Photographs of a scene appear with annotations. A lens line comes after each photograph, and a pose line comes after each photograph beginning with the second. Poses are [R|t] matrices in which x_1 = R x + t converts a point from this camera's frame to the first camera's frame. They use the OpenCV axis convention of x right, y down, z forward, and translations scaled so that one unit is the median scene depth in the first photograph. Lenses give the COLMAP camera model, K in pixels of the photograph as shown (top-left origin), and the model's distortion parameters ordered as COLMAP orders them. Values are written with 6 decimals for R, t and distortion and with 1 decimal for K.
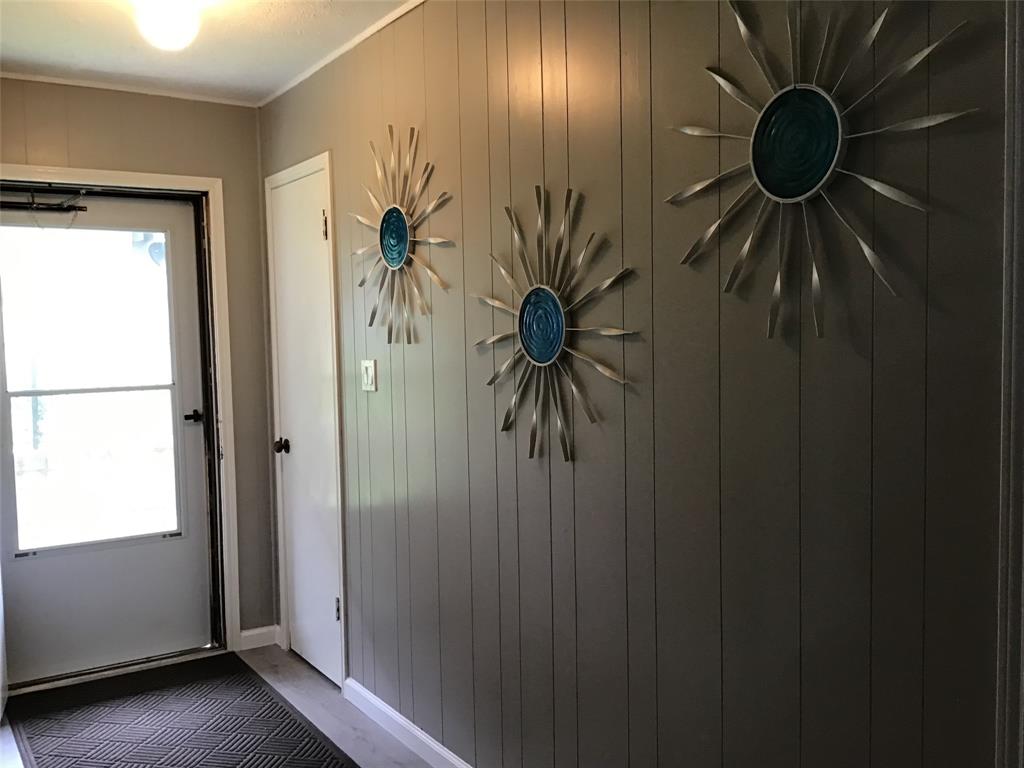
lens RADIAL K [[926.6, 0, 513.9], [0, 926.6, 391.0], [0, 0, 1]] dist [0.105297, -0.210846]
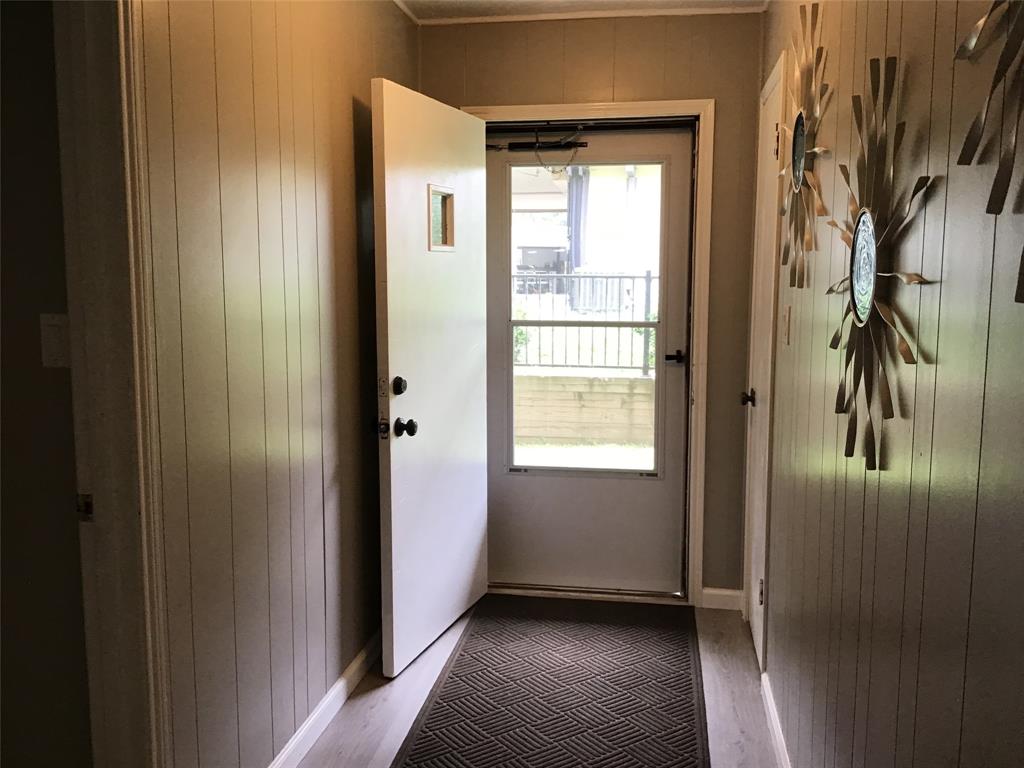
lens RADIAL K [[926.6, 0, 513.9], [0, 926.6, 391.0], [0, 0, 1]] dist [0.105297, -0.210846]
pose [[0.735627, 0.106412, -0.668976, 0.184755], [-0.060660, 0.993965, 0.091403, -0.015881], [0.674665, -0.026658, 0.737642, 0.189012]]
